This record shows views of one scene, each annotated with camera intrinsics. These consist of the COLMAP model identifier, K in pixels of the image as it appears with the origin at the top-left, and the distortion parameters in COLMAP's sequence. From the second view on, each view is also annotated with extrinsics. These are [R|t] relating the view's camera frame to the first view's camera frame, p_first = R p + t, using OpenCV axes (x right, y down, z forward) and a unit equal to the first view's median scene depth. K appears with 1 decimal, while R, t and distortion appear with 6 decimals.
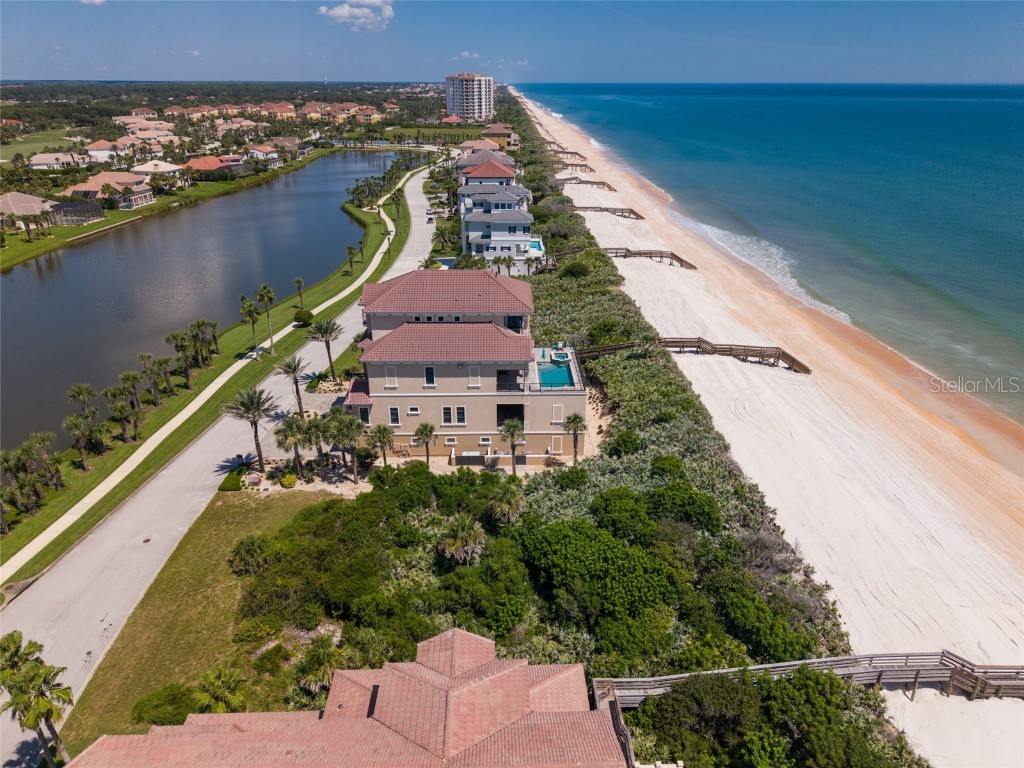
lens RADIAL K [[696.7, 0, 510.6], [0, 696.7, 364.4], [0, 0, 1]] dist [0.026254, -0.005824]
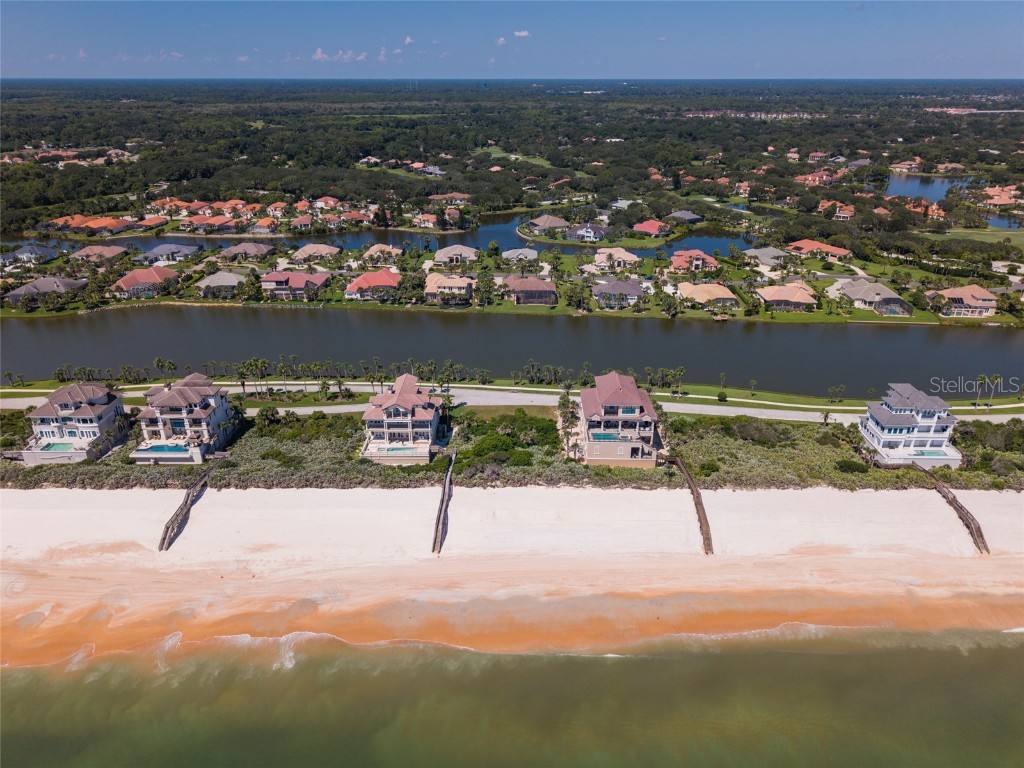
lens RADIAL K [[694.0, 0, 514.1], [0, 694.0, 372.1], [0, 0, 1]] dist [0.076881, -0.132713]
pose [[-0.031078, 0.389353, -0.920564, 2.189196], [-0.375496, 0.848998, 0.371761, -0.941746], [0.926303, 0.357221, 0.119815, 0.389303]]
